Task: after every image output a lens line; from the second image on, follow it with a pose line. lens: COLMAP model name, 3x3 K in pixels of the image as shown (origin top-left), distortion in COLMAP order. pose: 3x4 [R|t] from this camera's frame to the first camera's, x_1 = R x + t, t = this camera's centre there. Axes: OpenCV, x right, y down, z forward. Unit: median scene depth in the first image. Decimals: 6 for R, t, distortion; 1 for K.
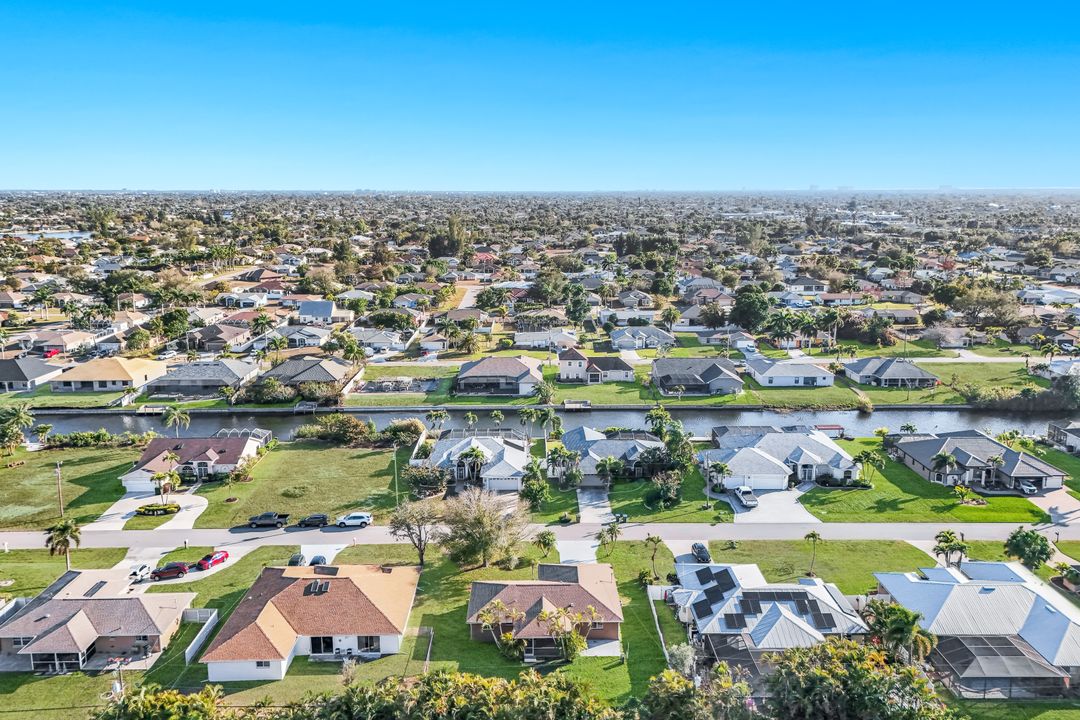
lens RADIAL K [[786.7, 0, 540.0], [0, 786.7, 360.0], [0, 0, 1]] dist [0.037688, -0.000344]
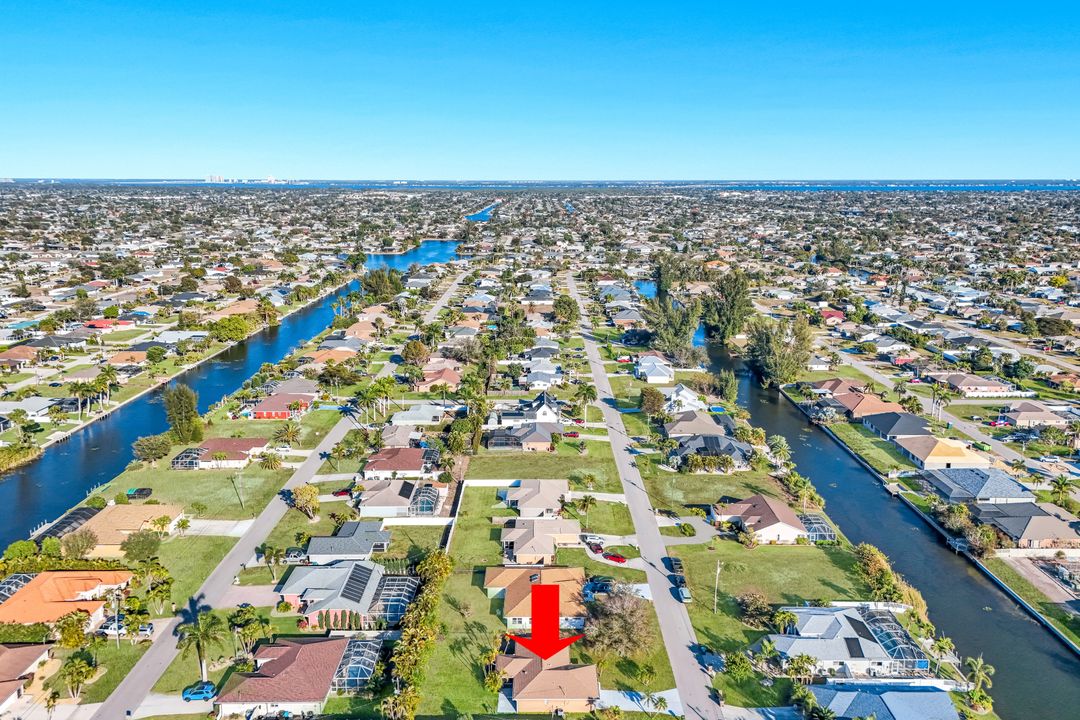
lens RADIAL K [[786.7, 0, 540.0], [0, 786.7, 360.0], [0, 0, 1]] dist [0.037688, -0.000344]
pose [[-0.018107, 0.216759, -0.976057, 0.925462], [-0.210938, 0.953416, 0.215645, -0.386229], [0.977332, 0.209792, 0.028459, 0.609450]]
